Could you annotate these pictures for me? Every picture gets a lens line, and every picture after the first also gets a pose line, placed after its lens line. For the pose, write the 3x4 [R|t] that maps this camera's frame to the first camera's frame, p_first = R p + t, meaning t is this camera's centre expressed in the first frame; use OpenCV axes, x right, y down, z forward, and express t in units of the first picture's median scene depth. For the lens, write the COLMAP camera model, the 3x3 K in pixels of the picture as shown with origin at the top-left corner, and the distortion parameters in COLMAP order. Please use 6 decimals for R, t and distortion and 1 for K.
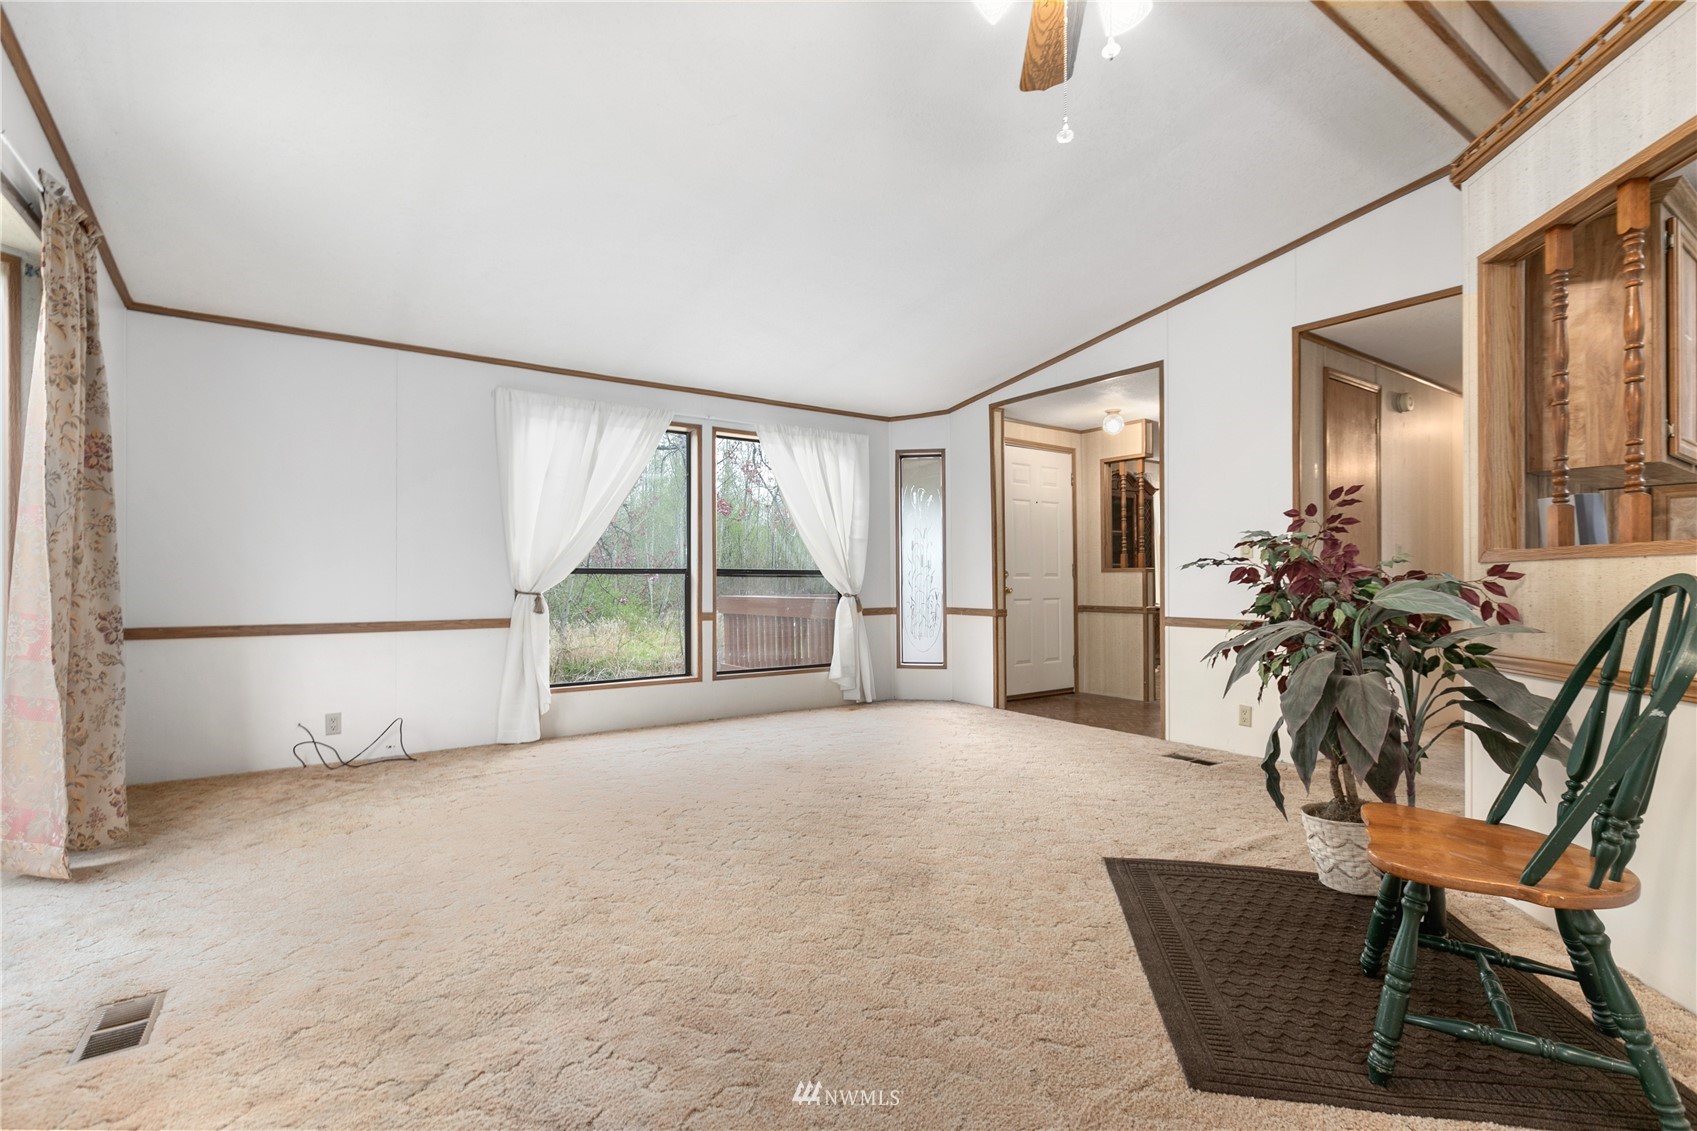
lens RADIAL K [[778.2, 0, 841.1], [0, 778.2, 585.1], [0, 0, 1]] dist [0.002099, 0.000287]
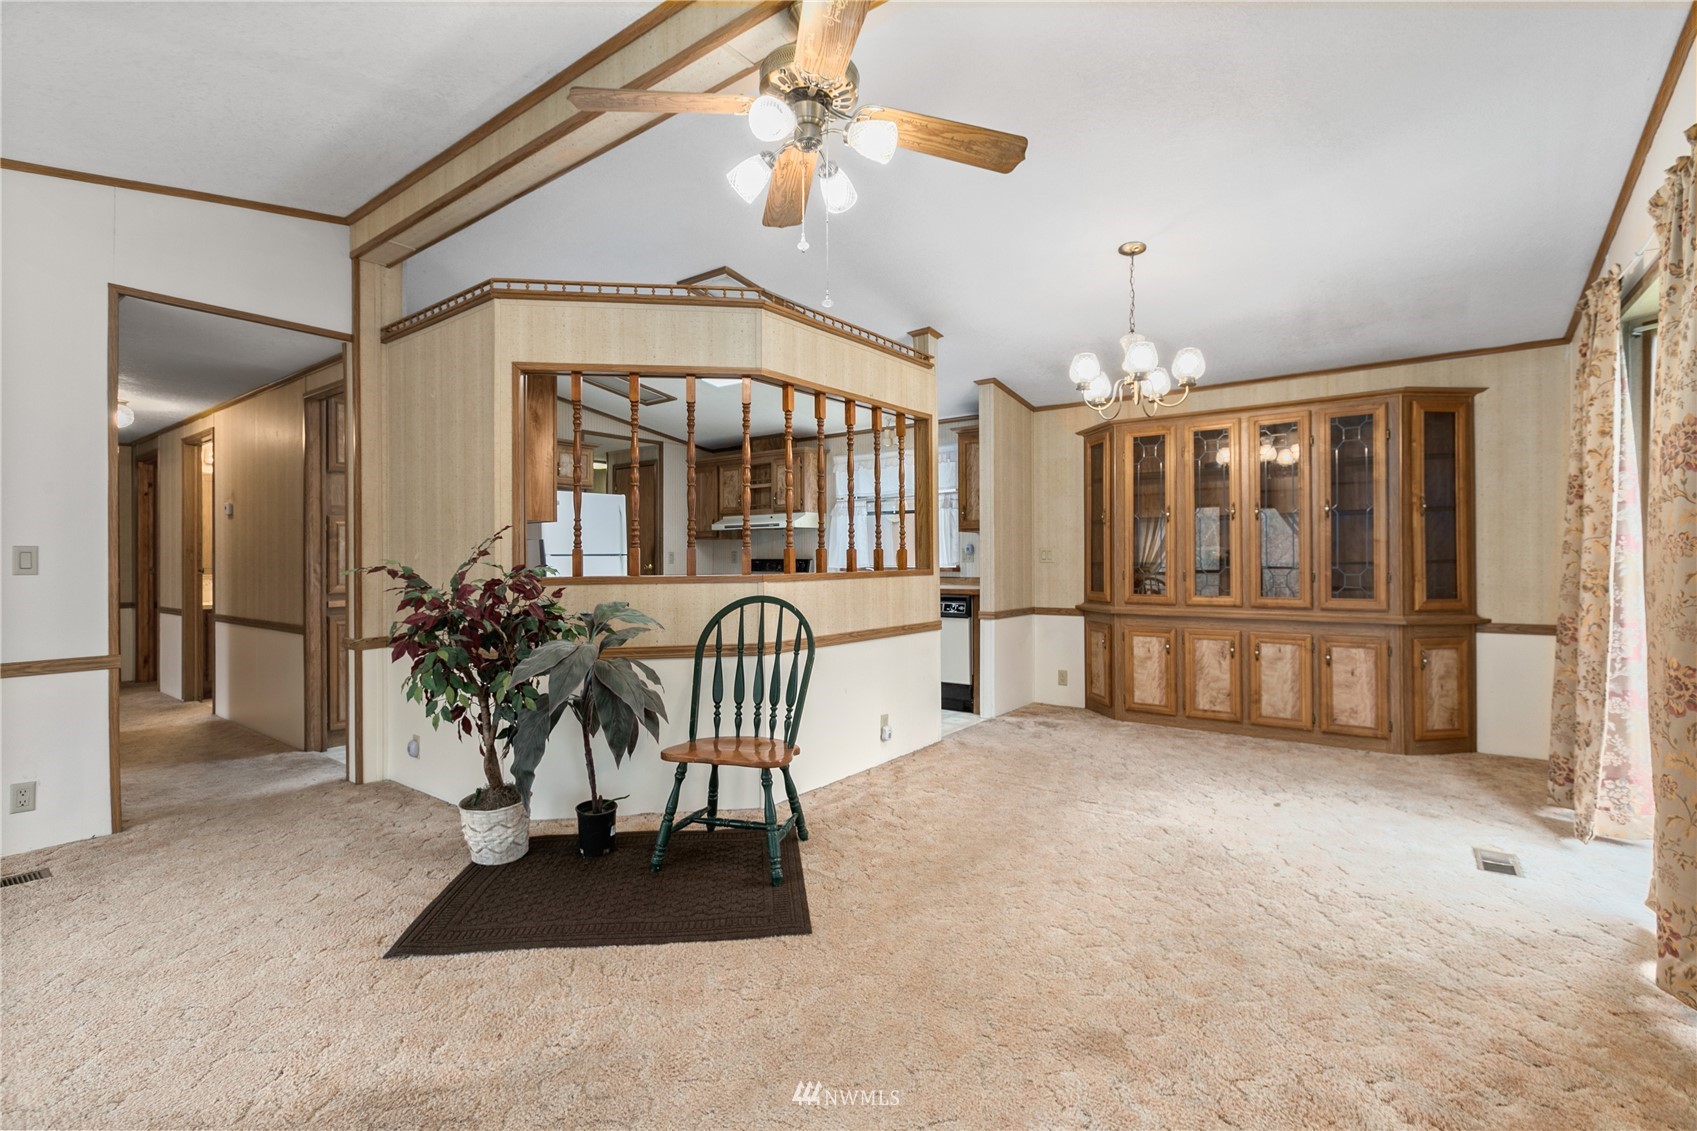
lens RADIAL K [[756.6, 0, 848.5], [0, 756.6, 565.5], [0, 0, 1]] dist [0.001077, 0.000276]
pose [[-0.293261, -0.003993, 0.956024, -0.577648], [0.009926, 0.999925, 0.007221, -0.064291], [-0.955981, 0.011607, -0.293199, 0.779848]]
